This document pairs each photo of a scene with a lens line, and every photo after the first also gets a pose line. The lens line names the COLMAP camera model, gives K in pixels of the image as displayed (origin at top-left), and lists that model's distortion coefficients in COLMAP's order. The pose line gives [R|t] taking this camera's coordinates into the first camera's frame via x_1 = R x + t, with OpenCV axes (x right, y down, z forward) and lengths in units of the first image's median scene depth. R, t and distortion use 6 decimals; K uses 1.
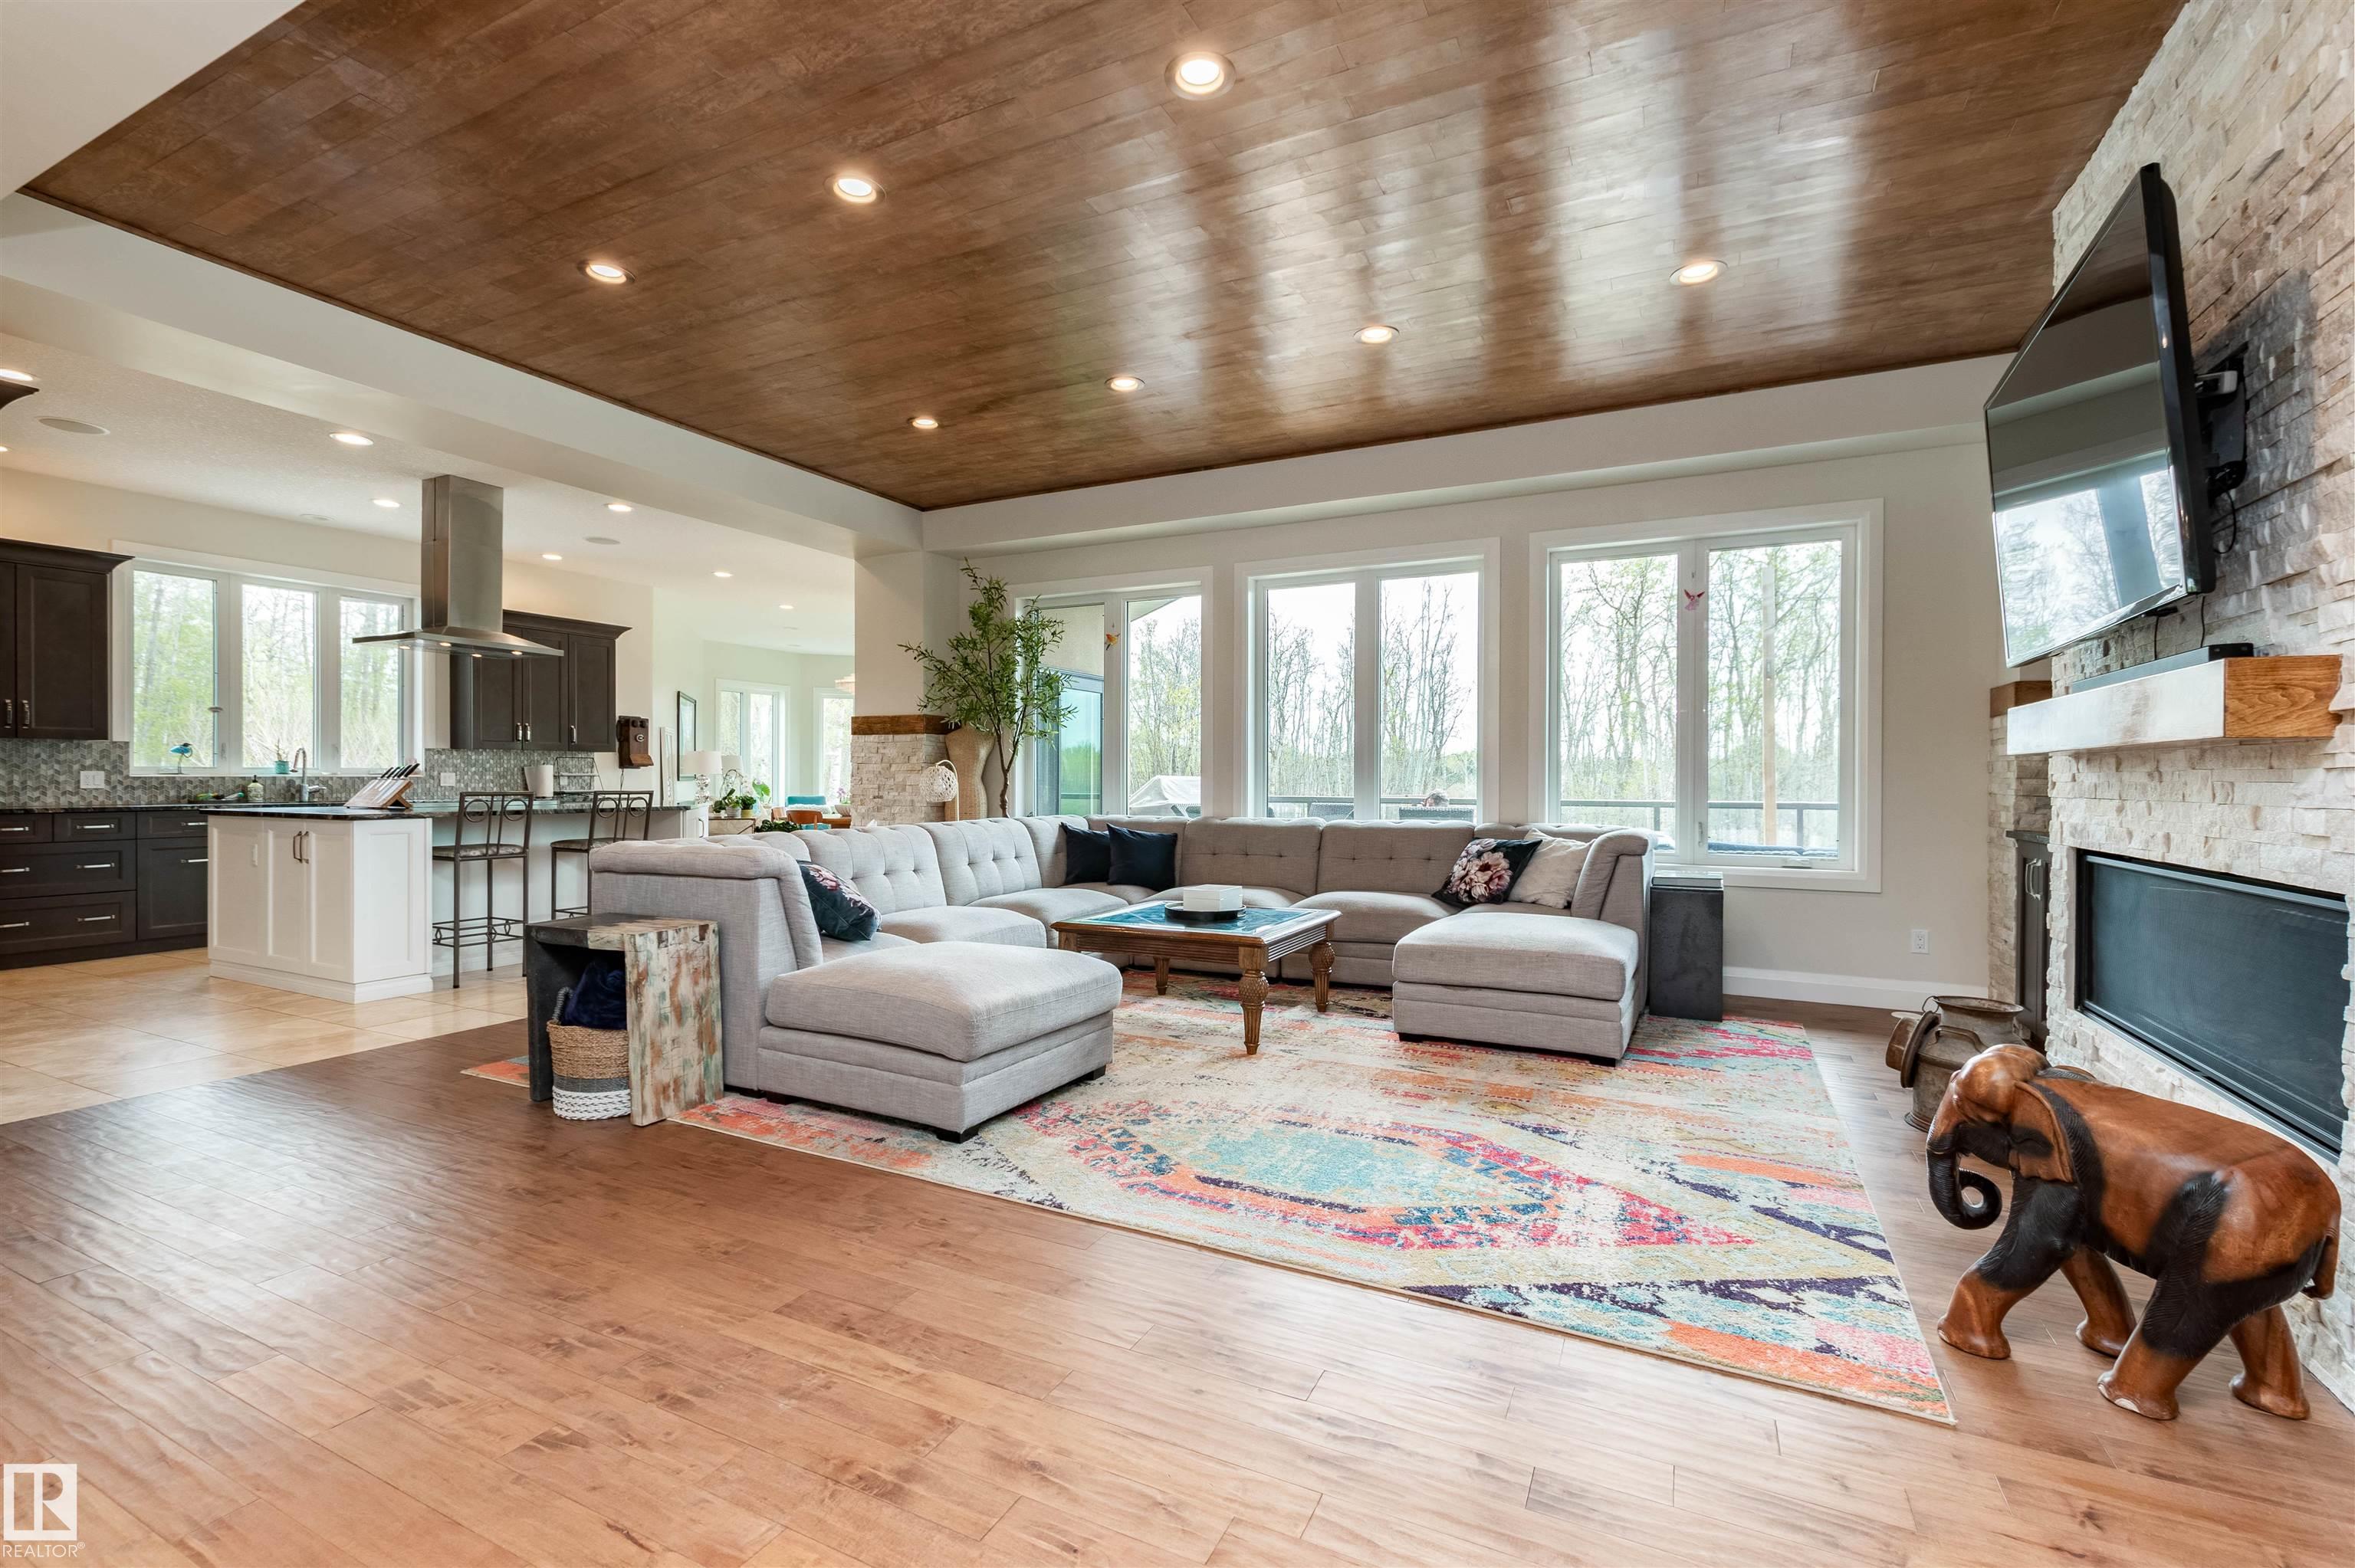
lens RADIAL K [[1026.8, 0, 1166.7], [0, 1026.8, 780.4], [0, 0, 1]] dist [0.002236, 0.000320]
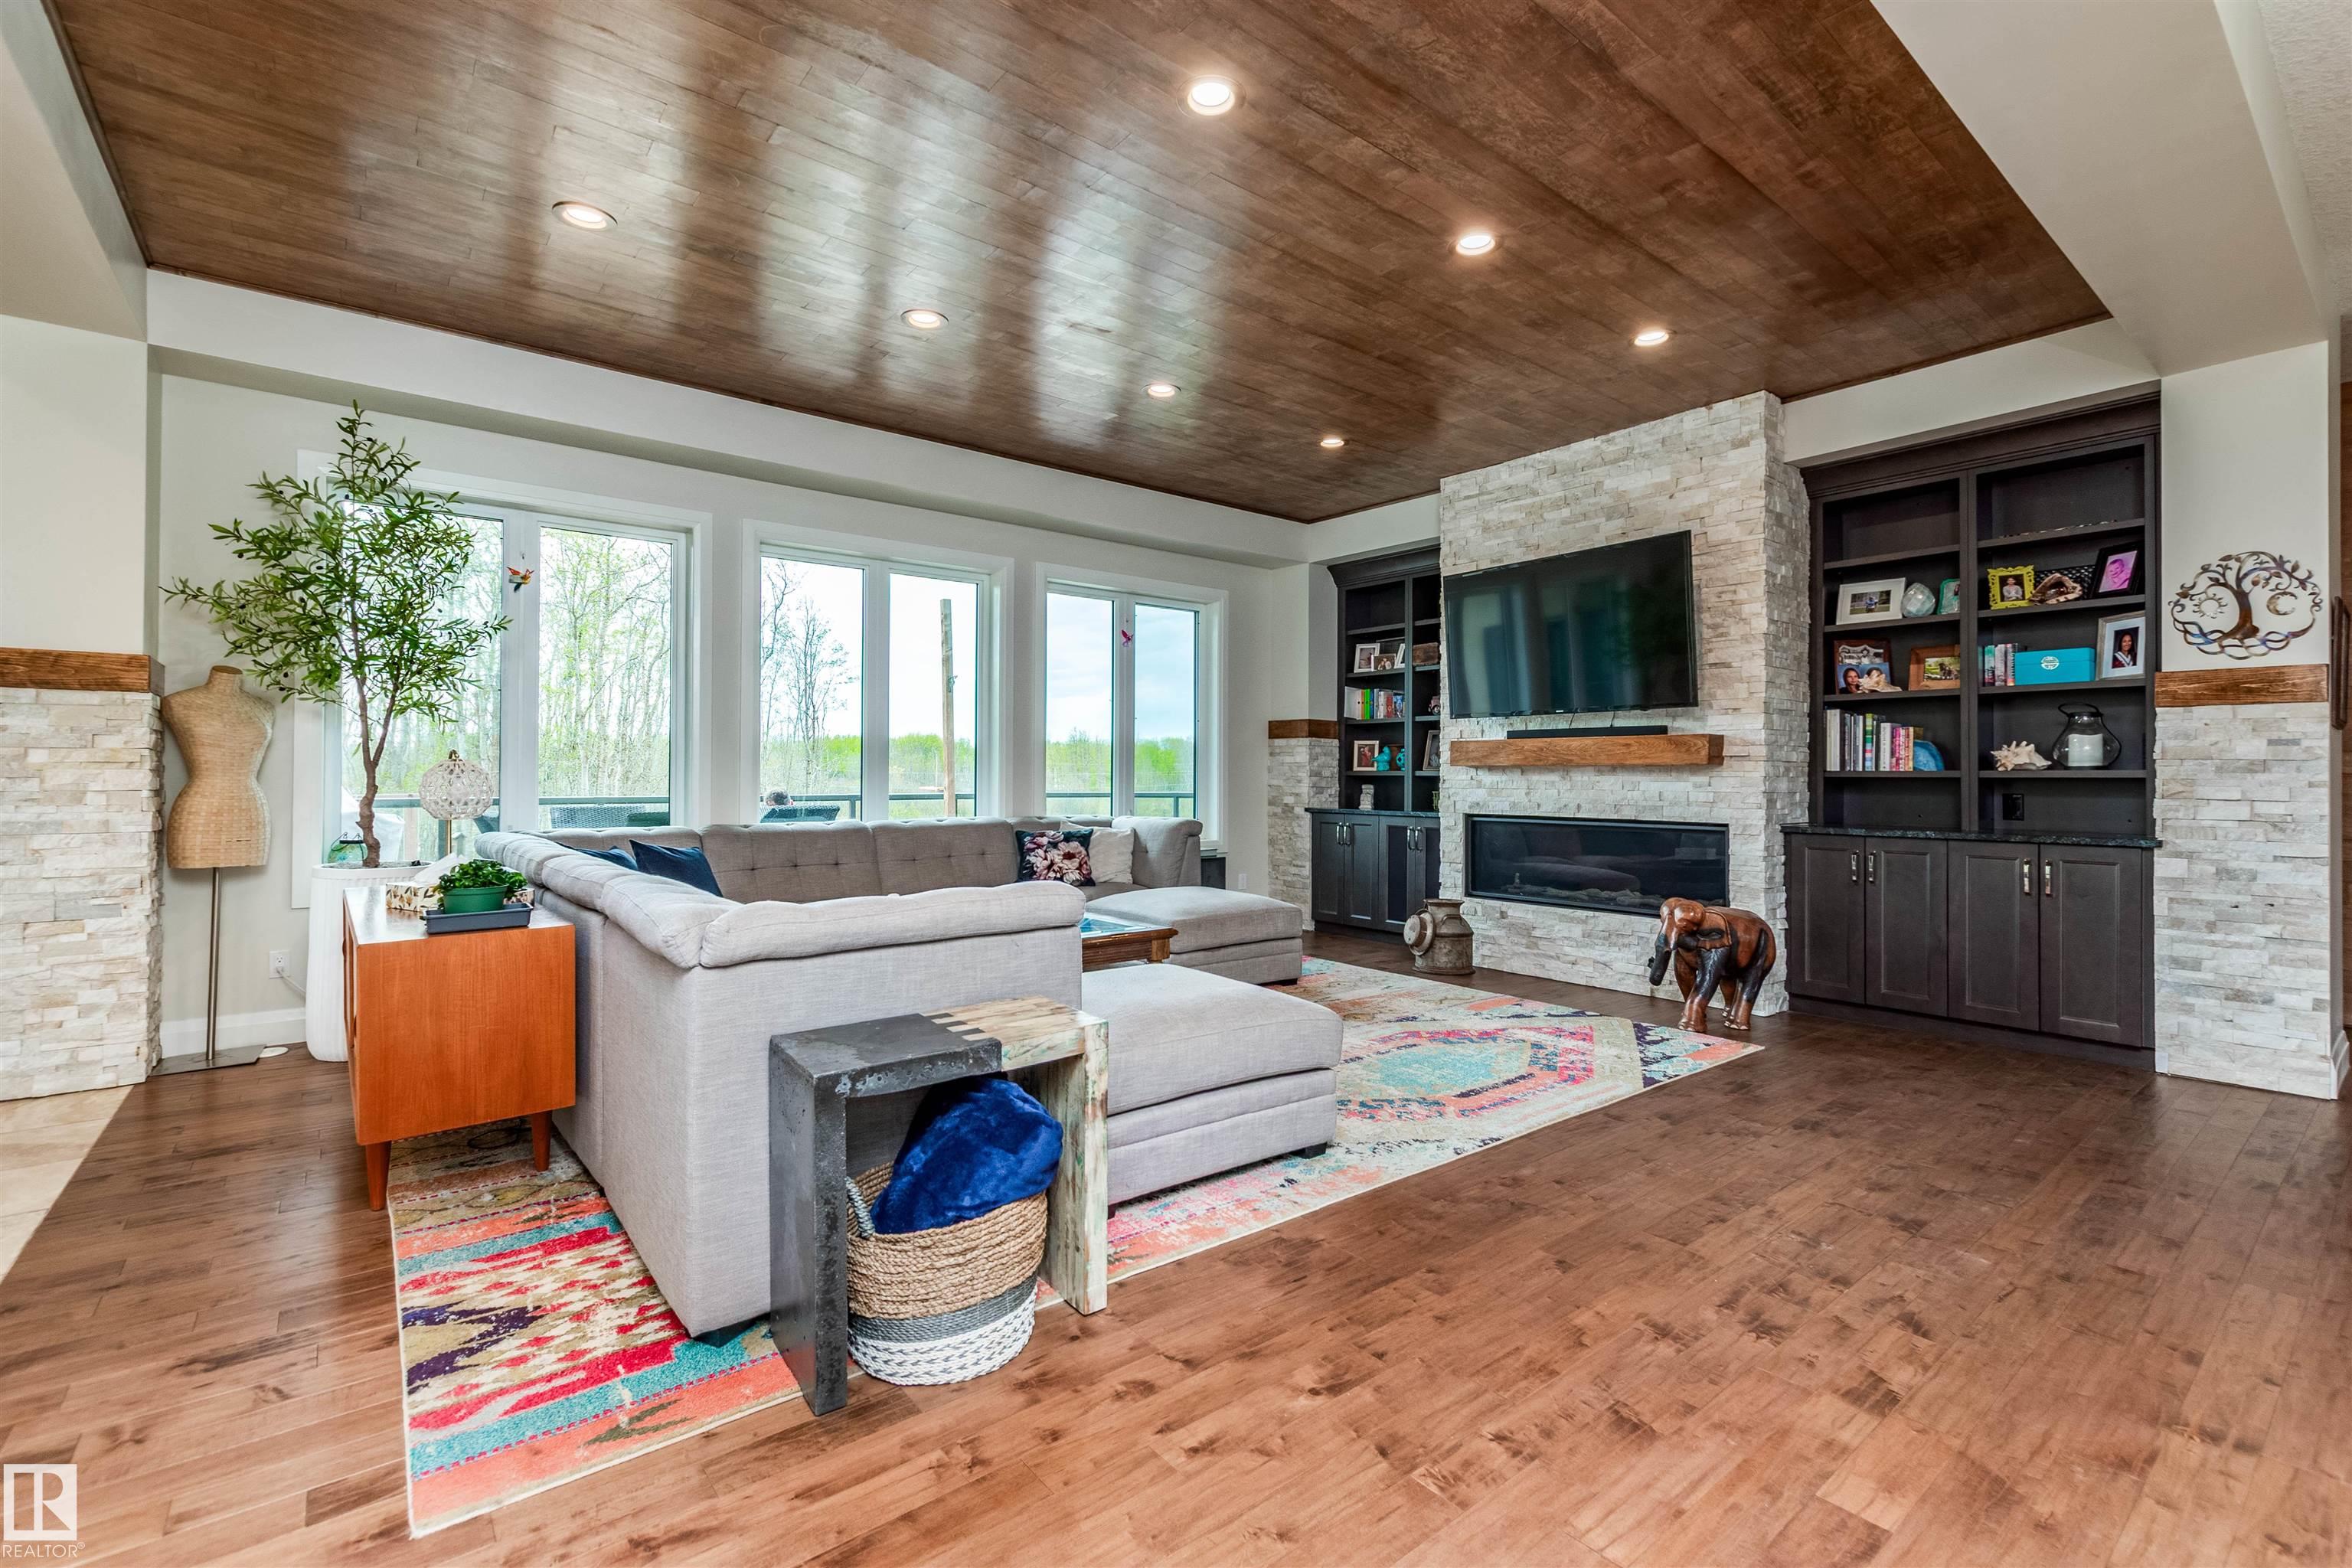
lens RADIAL K [[1030.8, 0, 1177.8], [0, 1030.8, 769.1], [0, 0, 1]] dist [0.001216, -0.000055]
pose [[0.414886, 0.003758, 0.909866, -0.659524], [-0.001725, 0.999993, -0.003344, -0.007470], [-0.909872, -0.000182, 0.414889, 0.405227]]
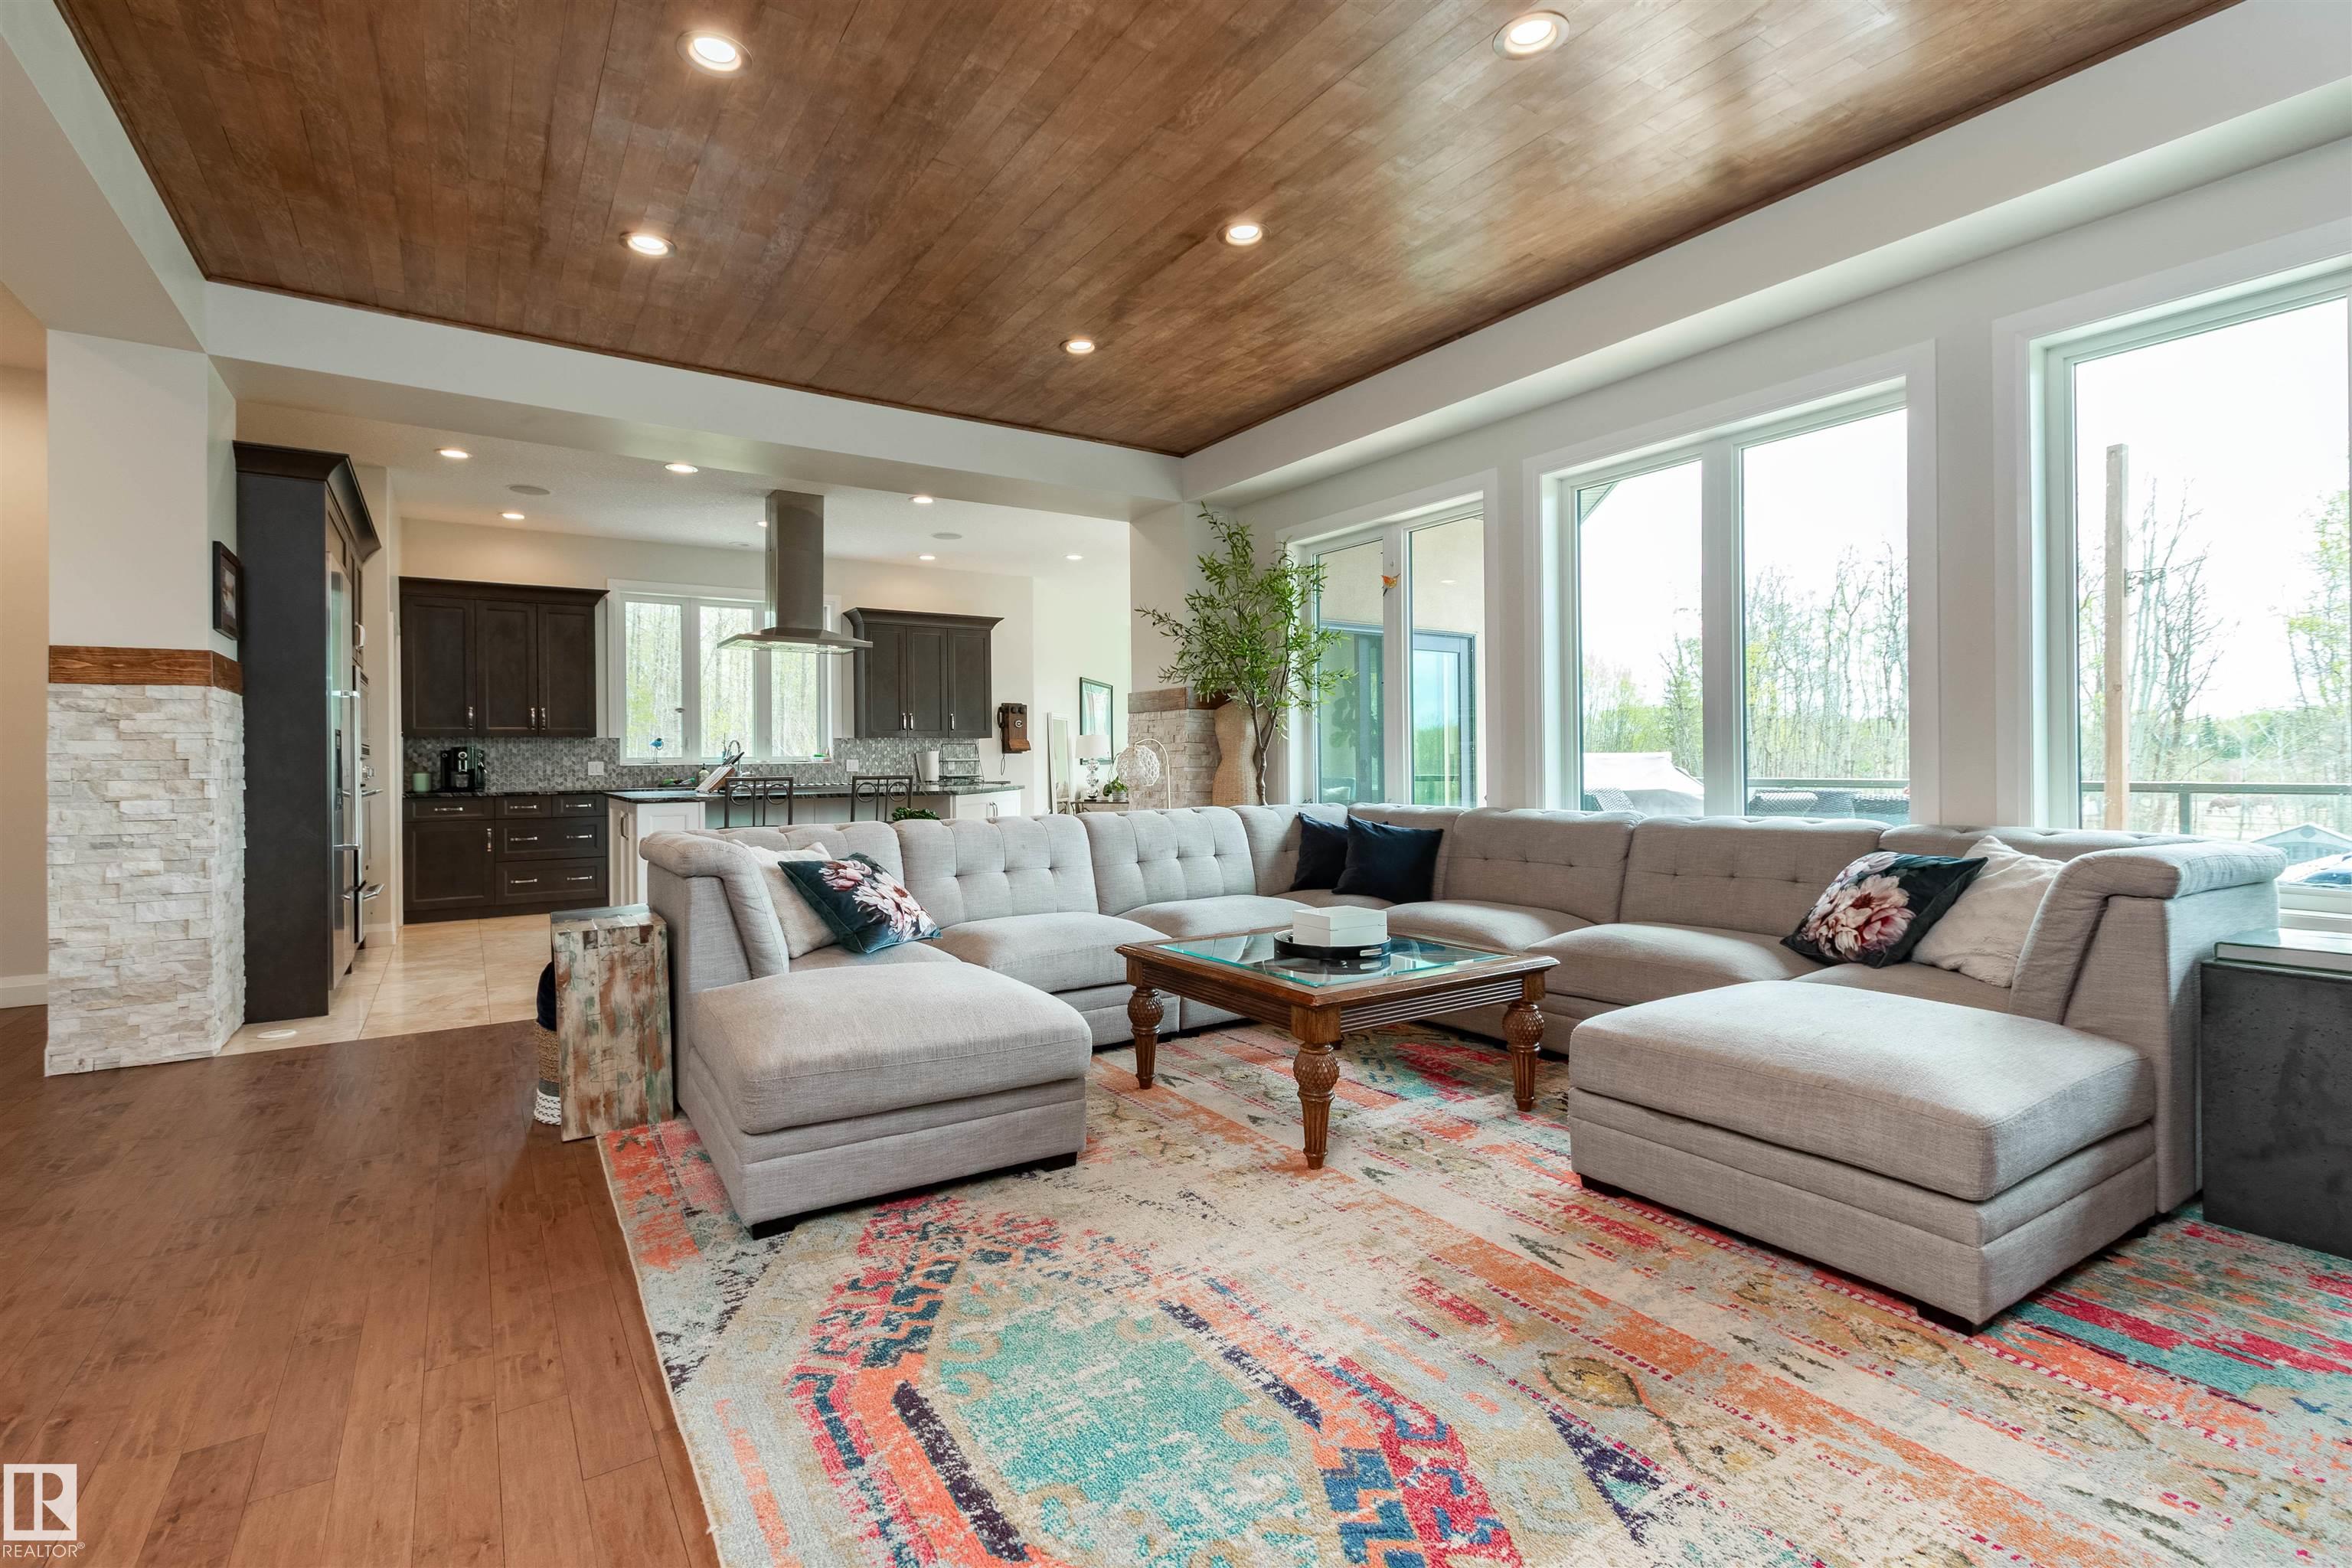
lens RADIAL K [[1056.6, 0, 1149.6], [0, 1056.6, 759.3], [0, 0, 1]] dist [0.001590, -0.000569]
pose [[0.863872, -0.011763, -0.503575, 0.255748], [0.010874, 0.999930, -0.004703, 0.001990], [0.503595, -0.001413, 0.863939, 0.265654]]
